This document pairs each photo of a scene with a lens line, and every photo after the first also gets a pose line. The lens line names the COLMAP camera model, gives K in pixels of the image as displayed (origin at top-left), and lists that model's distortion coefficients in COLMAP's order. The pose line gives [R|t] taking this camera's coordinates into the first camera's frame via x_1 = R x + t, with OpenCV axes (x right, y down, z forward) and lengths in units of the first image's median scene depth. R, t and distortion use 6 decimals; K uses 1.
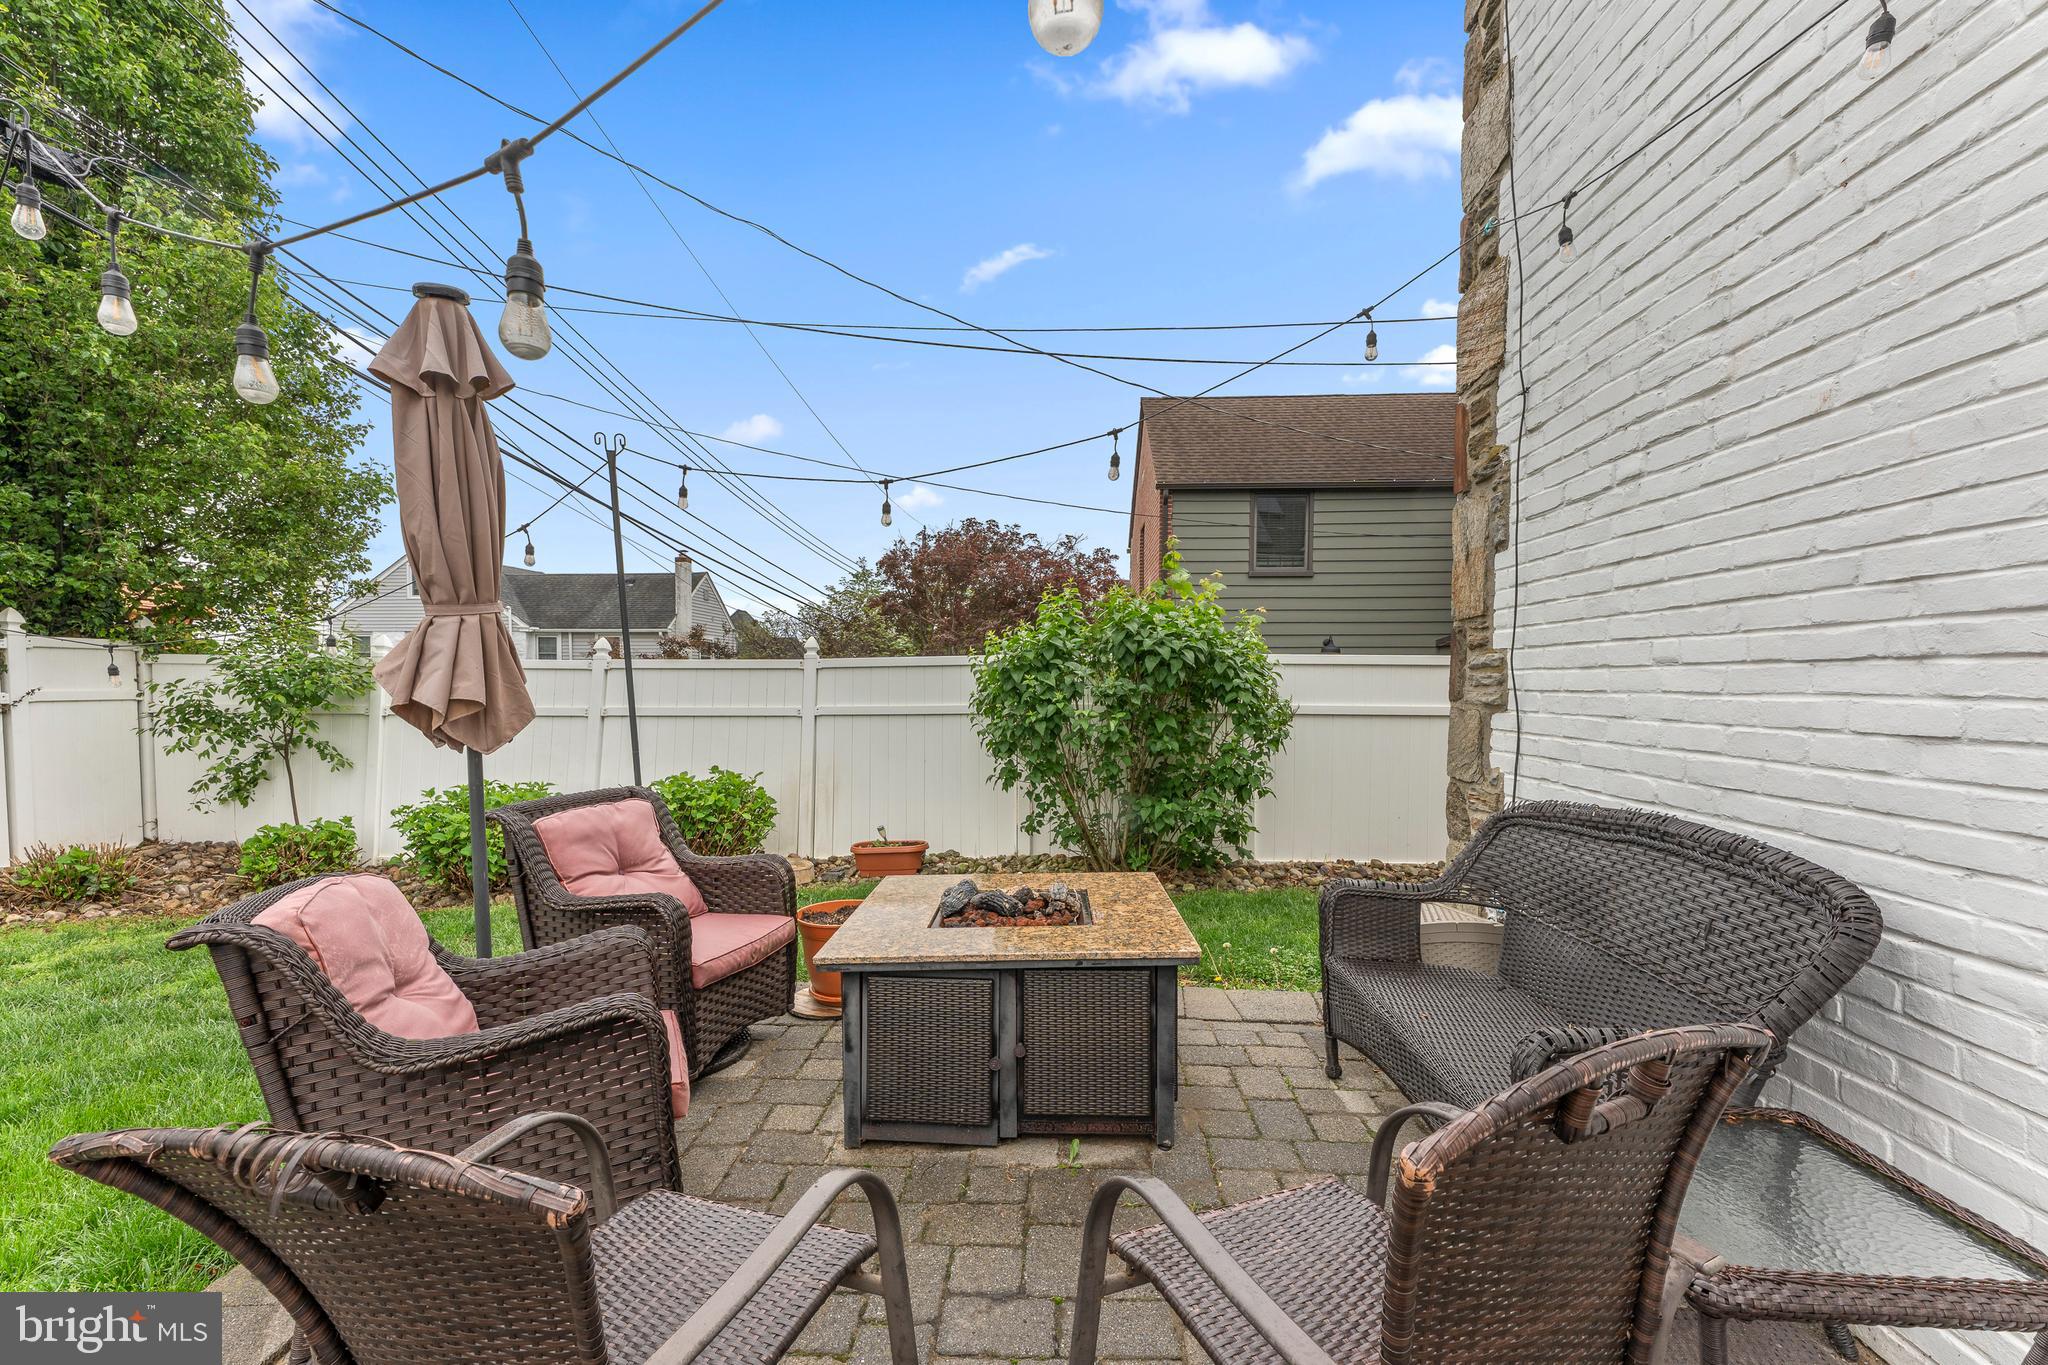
lens RADIAL K [[828.5, 0, 1035.3], [0, 828.5, 726.4], [0, 0, 1]] dist [0.001253, 0.000212]
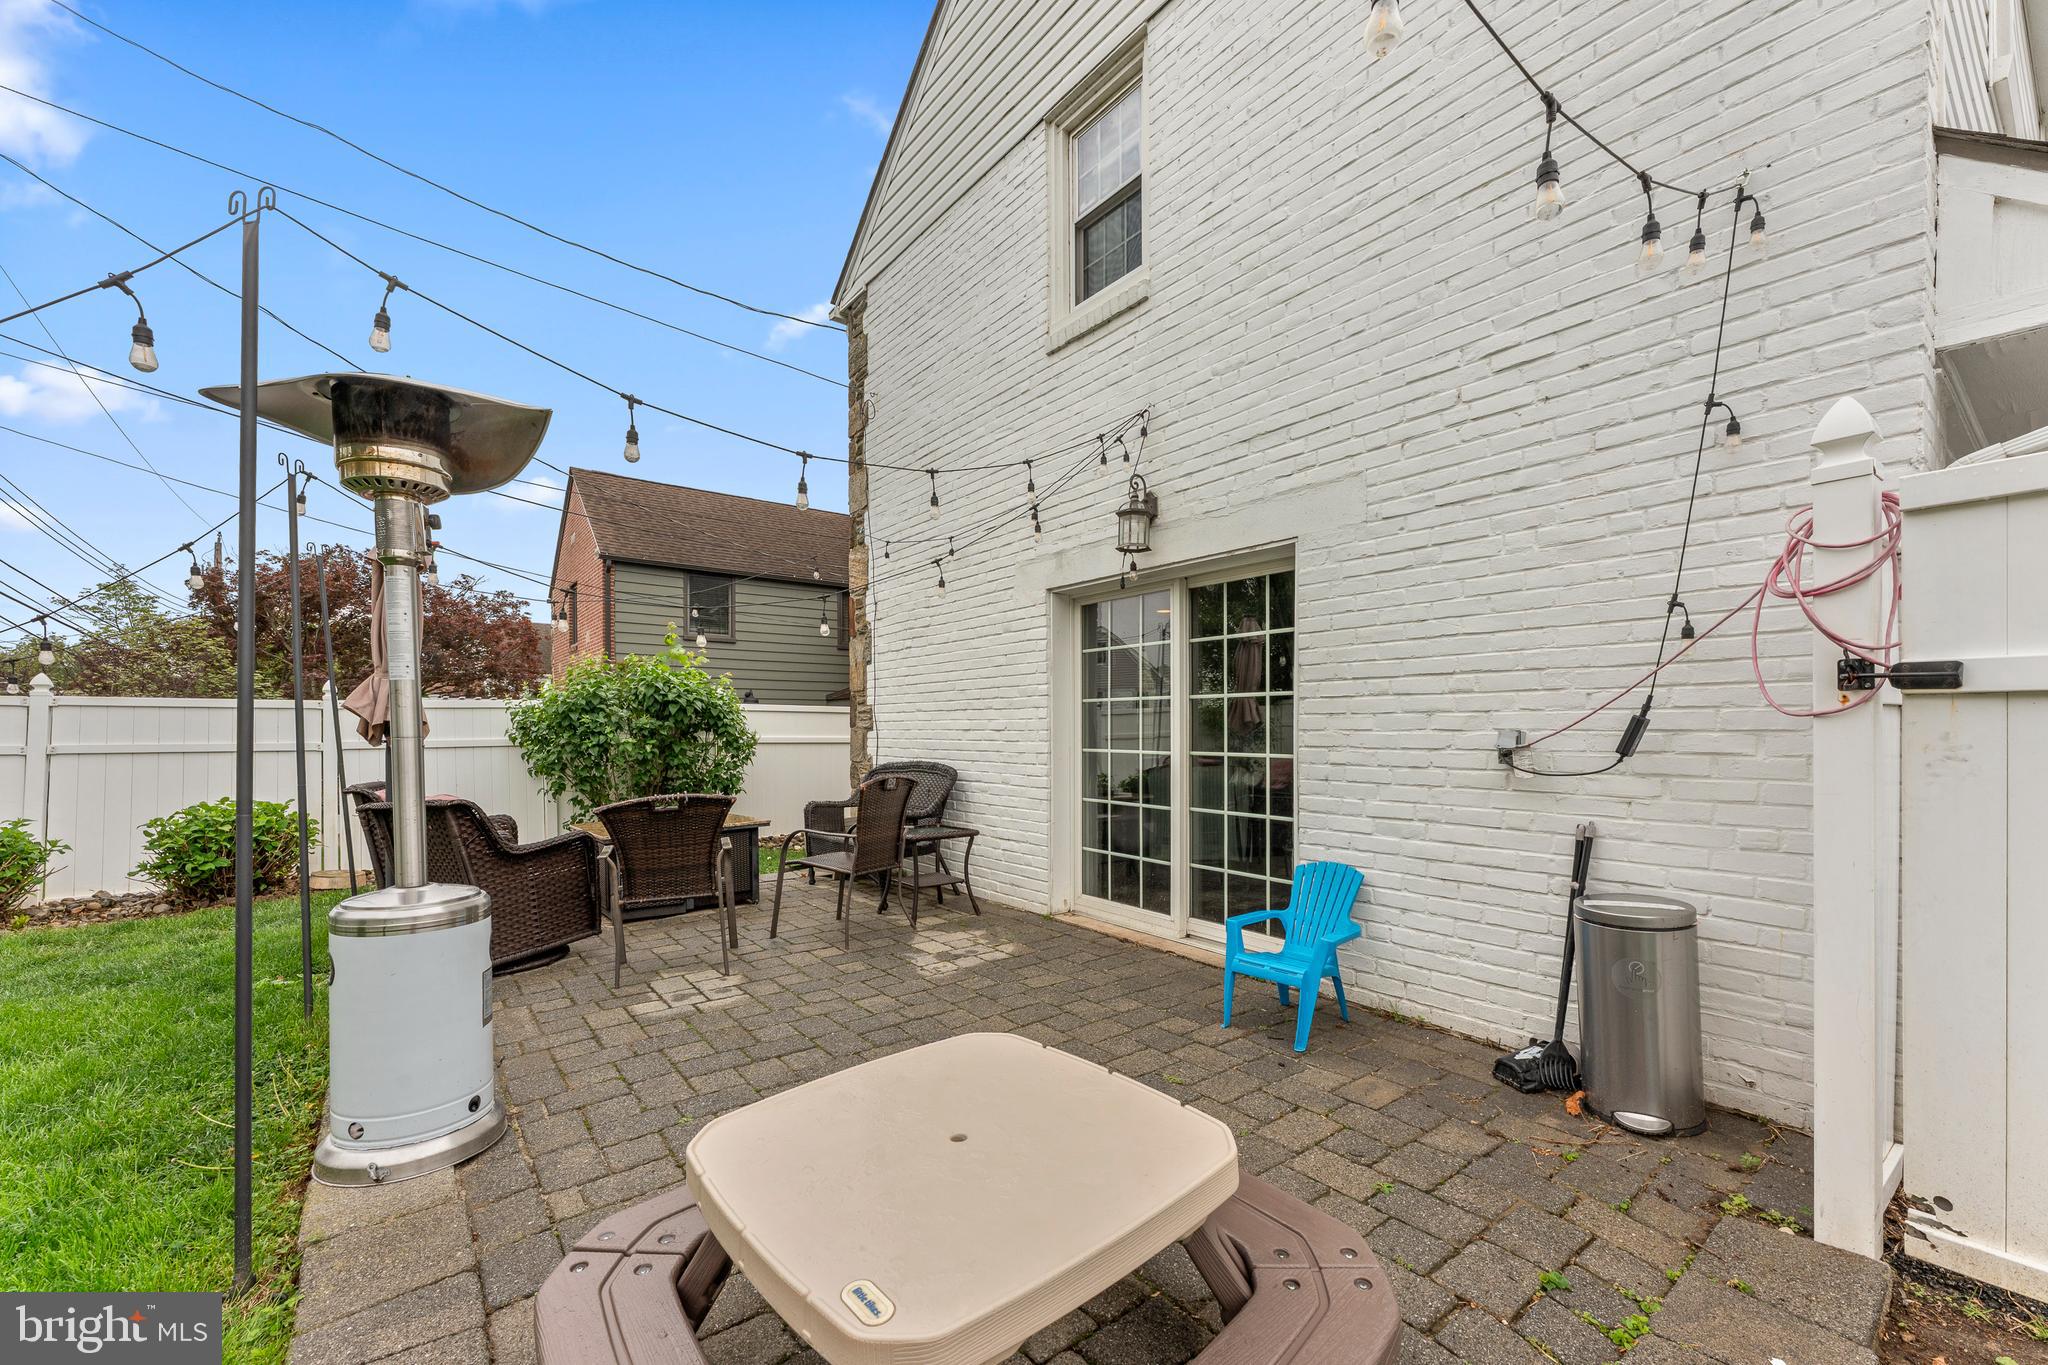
lens RADIAL K [[828.5, 0, 1020.0], [0, 828.5, 728.0], [0, 0, 1]] dist [0.001253, 0.000212]
pose [[0.768998, 0.000078, 0.639251, -0.356700], [0.036014, 0.998406, -0.043446, 0.052299], [-0.638236, 0.056432, 0.767770, -0.623855]]
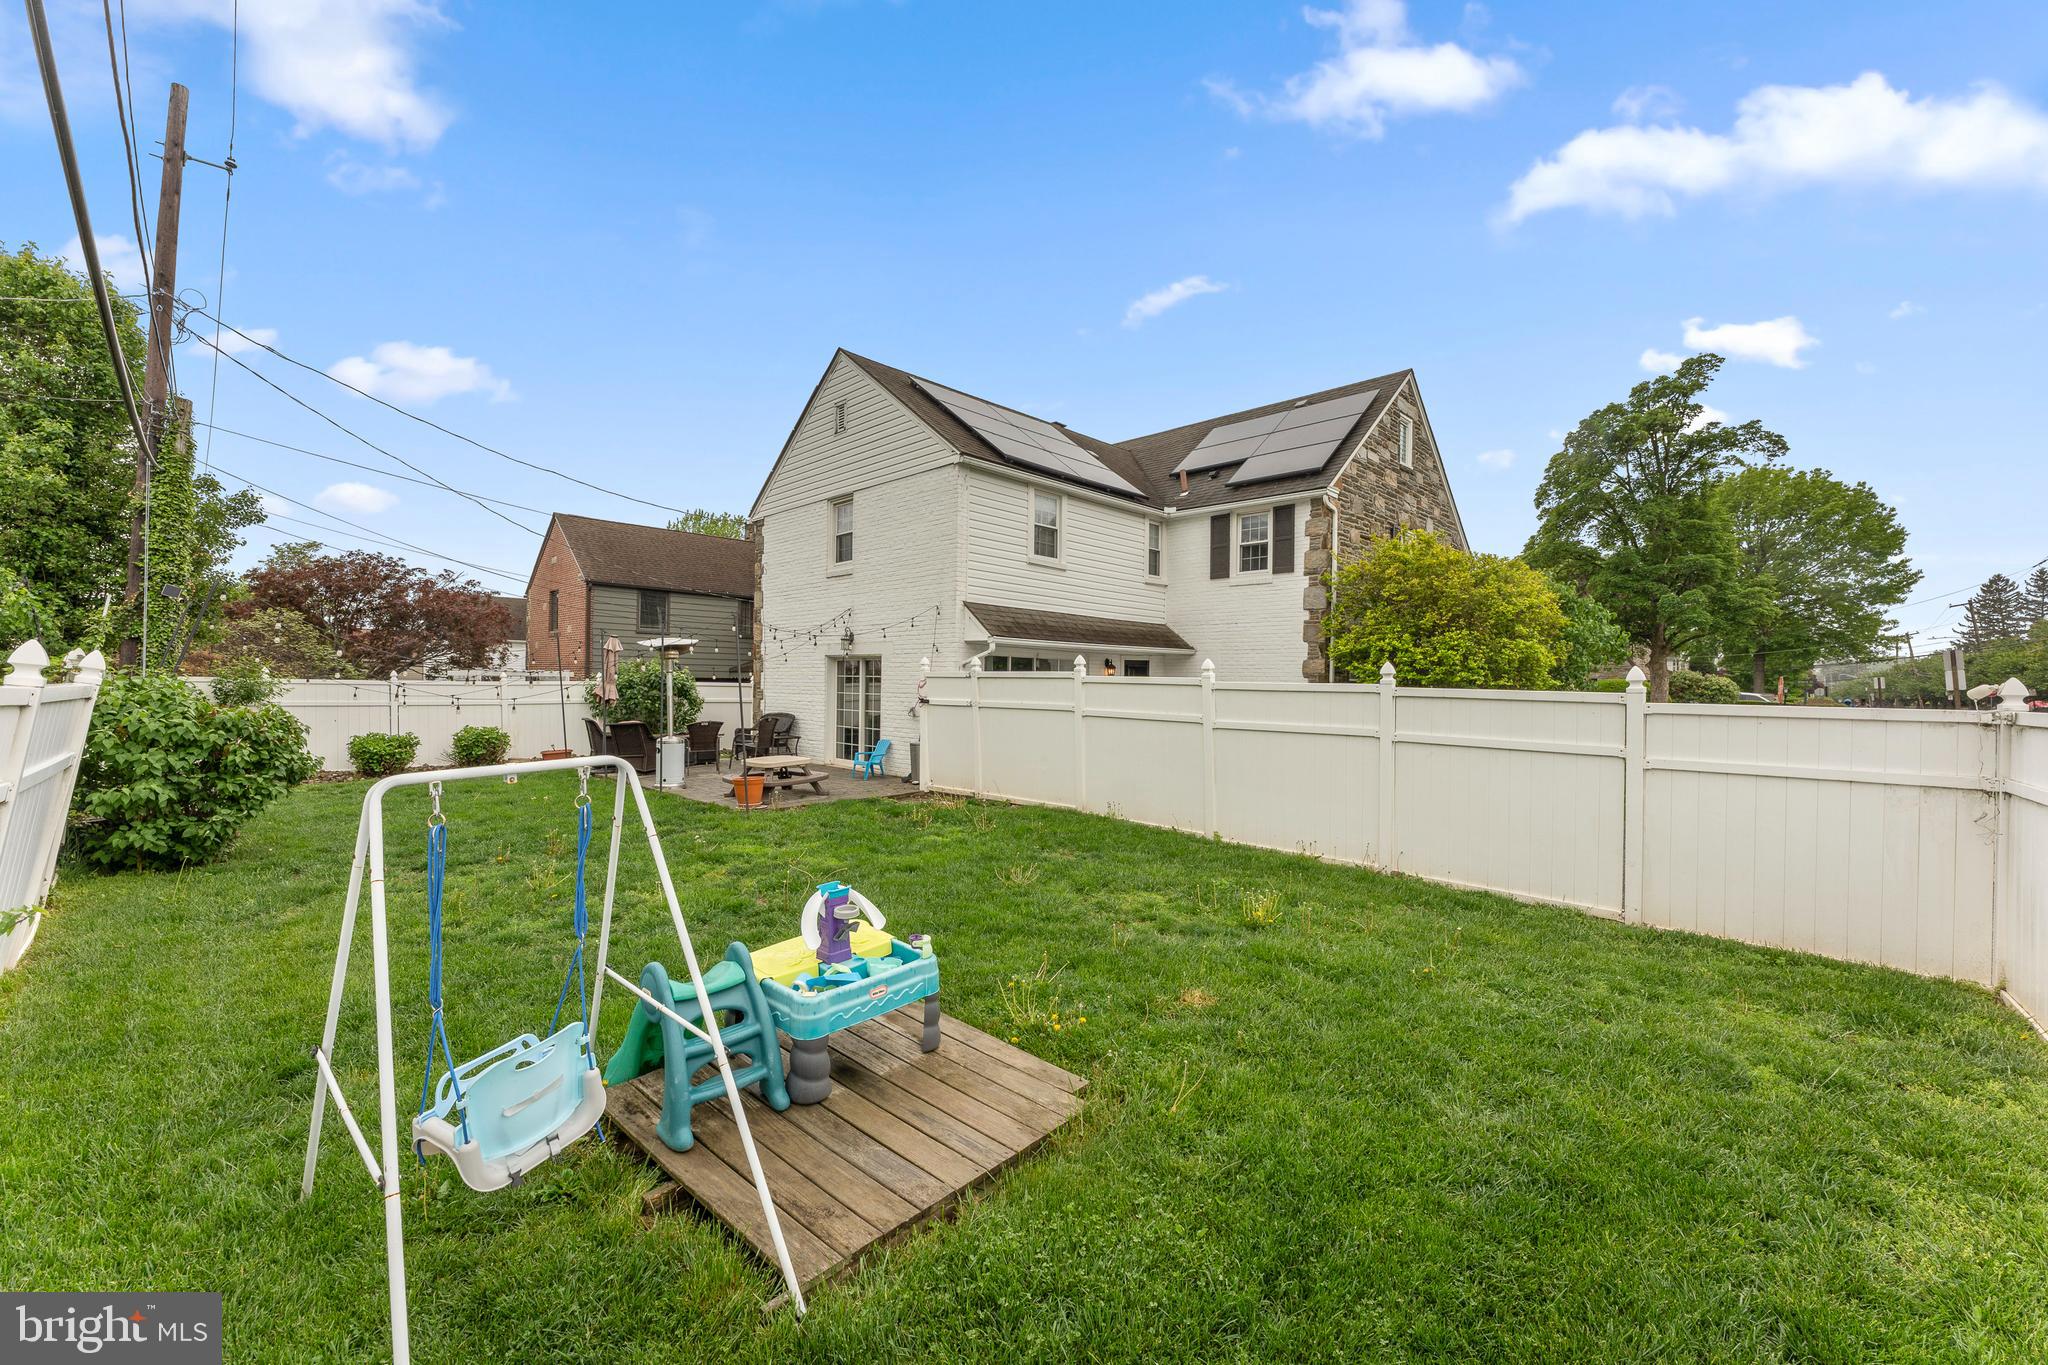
lens RADIAL K [[828.5, 0, 1037.4], [0, 828.5, 672.4], [0, 0, 1]] dist [0.001253, 0.000212]
pose [[0.665596, 0.020475, 0.746031, -1.380512], [0.025412, 0.998422, -0.050075, 0.072632], [-0.745879, 0.052288, 0.664026, -2.386153]]
